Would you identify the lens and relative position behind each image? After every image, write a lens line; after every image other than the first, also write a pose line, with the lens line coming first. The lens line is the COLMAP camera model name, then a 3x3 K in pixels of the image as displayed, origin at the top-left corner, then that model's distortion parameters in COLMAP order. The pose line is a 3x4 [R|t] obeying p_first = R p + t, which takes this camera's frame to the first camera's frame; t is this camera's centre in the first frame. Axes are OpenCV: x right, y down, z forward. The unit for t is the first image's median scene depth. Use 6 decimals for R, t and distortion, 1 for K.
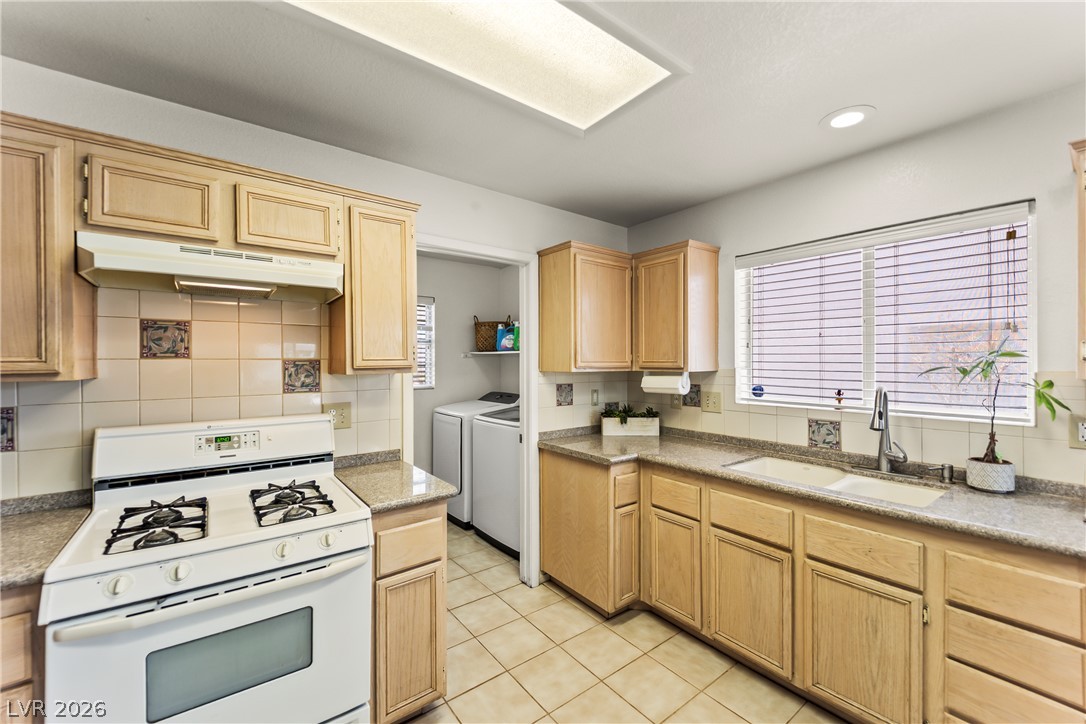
lens RADIAL K [[433.4, 0, 537.4], [0, 433.4, 362.9], [0, 0, 1]] dist [0.044379, -0.030669]
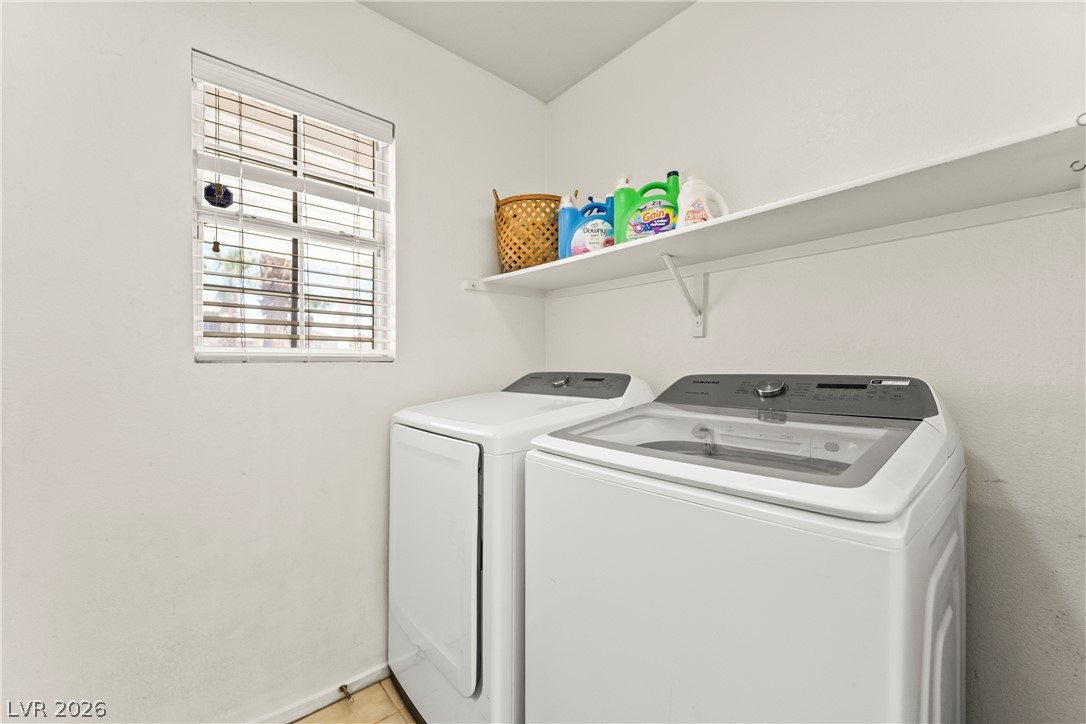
lens RADIAL K [[433.3, 0, 538.6], [0, 433.3, 362.7], [0, 0, 1]] dist [0.027448, -0.016182]
pose [[0.997759, 0.001857, 0.066882, -0.297870], [-0.001685, 0.999995, -0.002624, 0.133827], [-0.066886, 0.002505, 0.997757, 1.334178]]
